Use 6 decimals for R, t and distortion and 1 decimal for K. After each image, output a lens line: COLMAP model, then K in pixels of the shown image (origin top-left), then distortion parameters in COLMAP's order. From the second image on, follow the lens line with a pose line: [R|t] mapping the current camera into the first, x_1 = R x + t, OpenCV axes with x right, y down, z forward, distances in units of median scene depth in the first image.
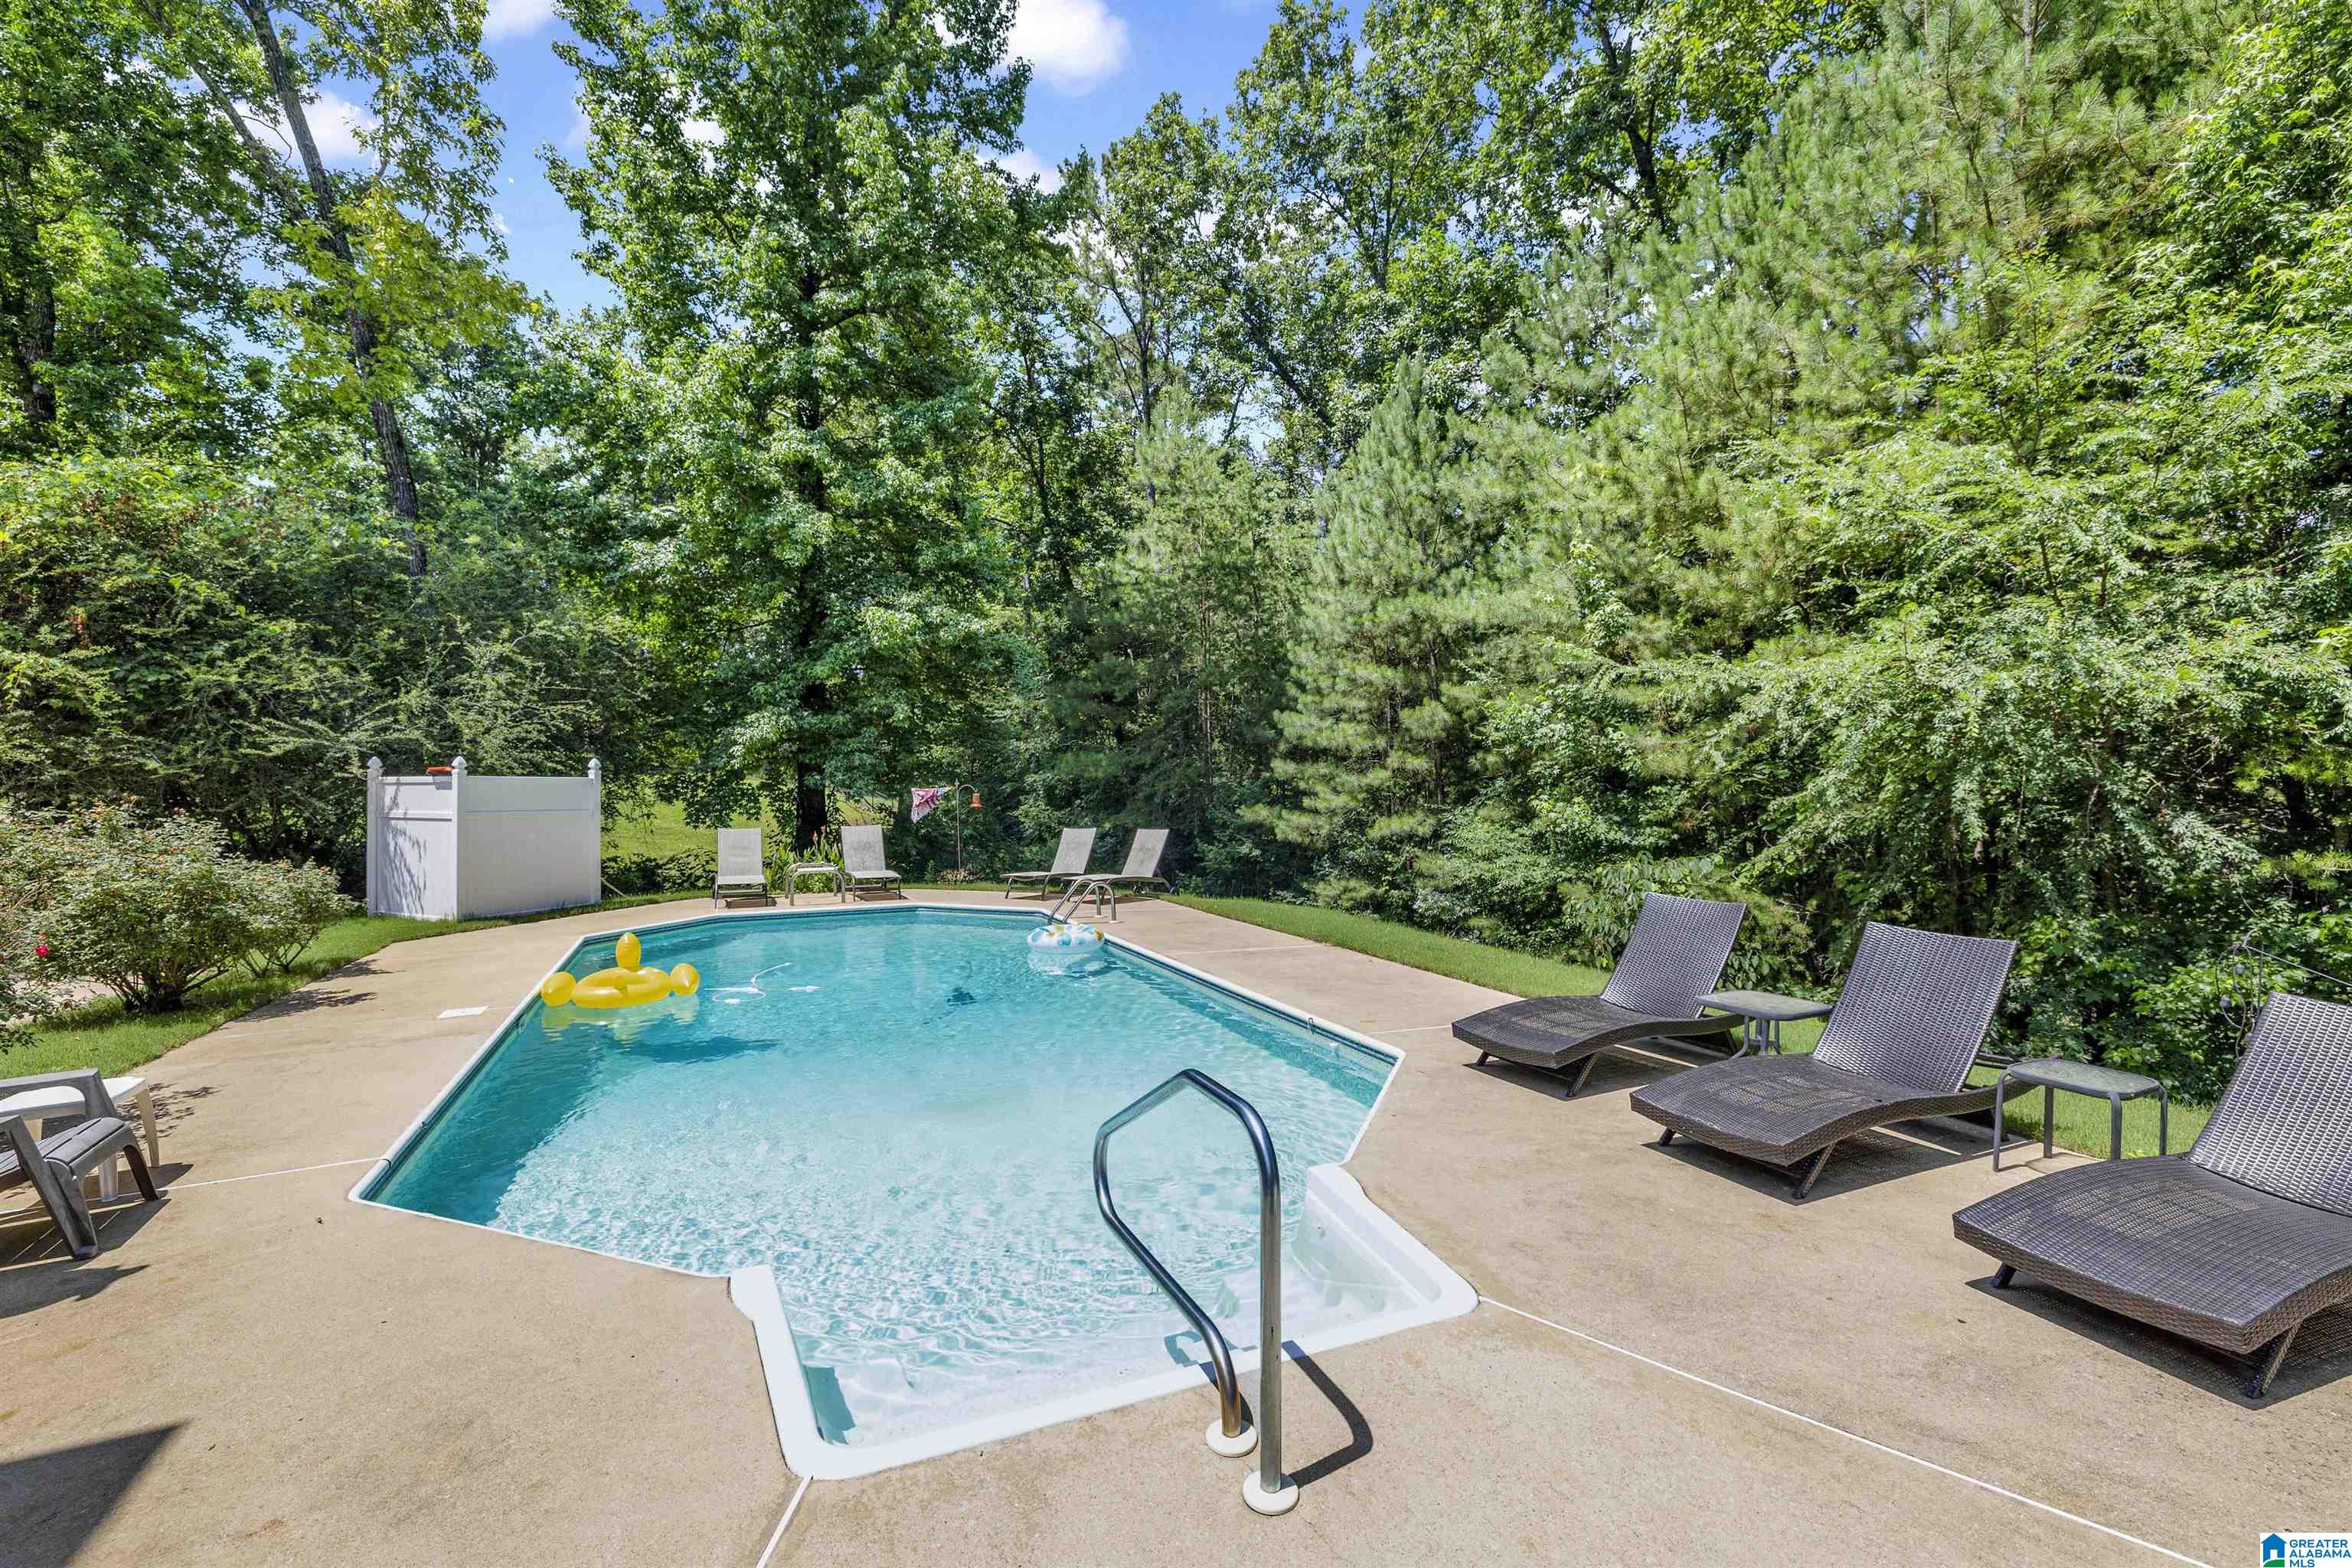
lens RADIAL K [[1009.0, 0, 1172.7], [0, 1009.0, 778.6], [0, 0, 1]] dist [-0.006557, 0.001652]
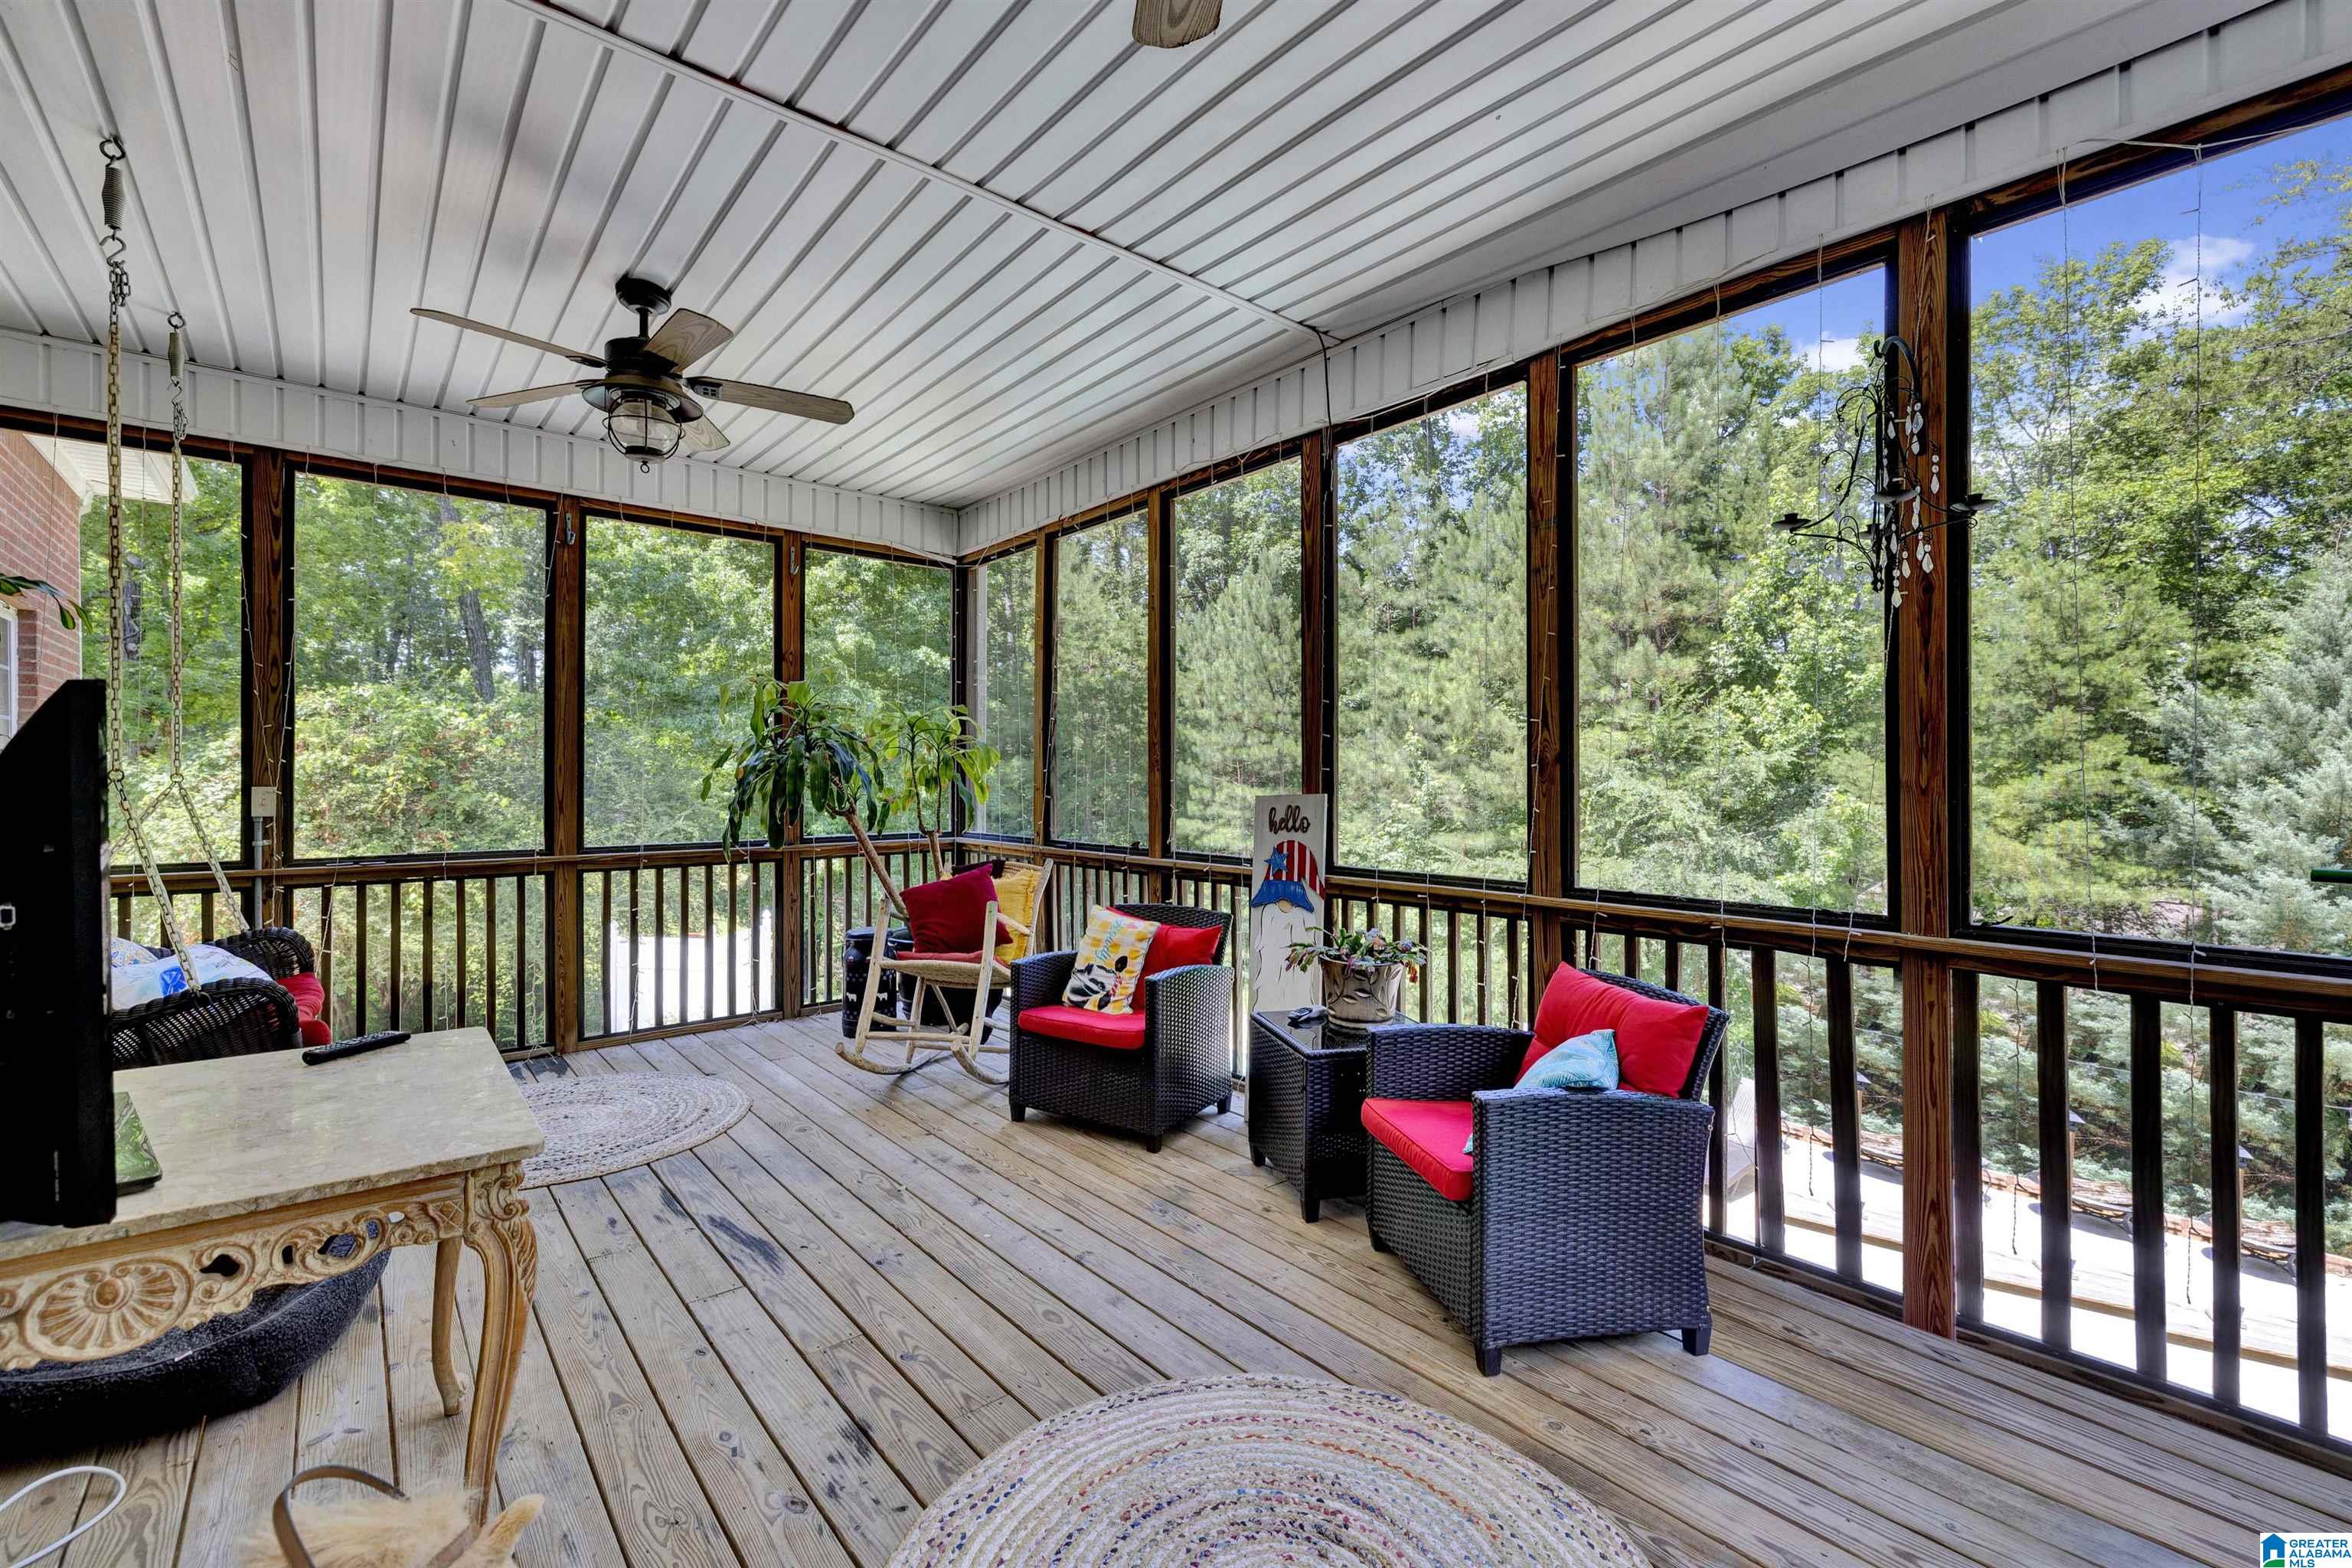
lens RADIAL K [[1009.0, 0, 1180.7], [0, 1009.0, 778.5], [0, 0, 1]] dist [-0.006557, 0.001652]
pose [[0.962225, 0.012062, 0.271988, -0.269567], [-0.010738, 0.999922, -0.006357, -0.121315], [-0.272043, 0.003196, 0.962280, -0.289428]]
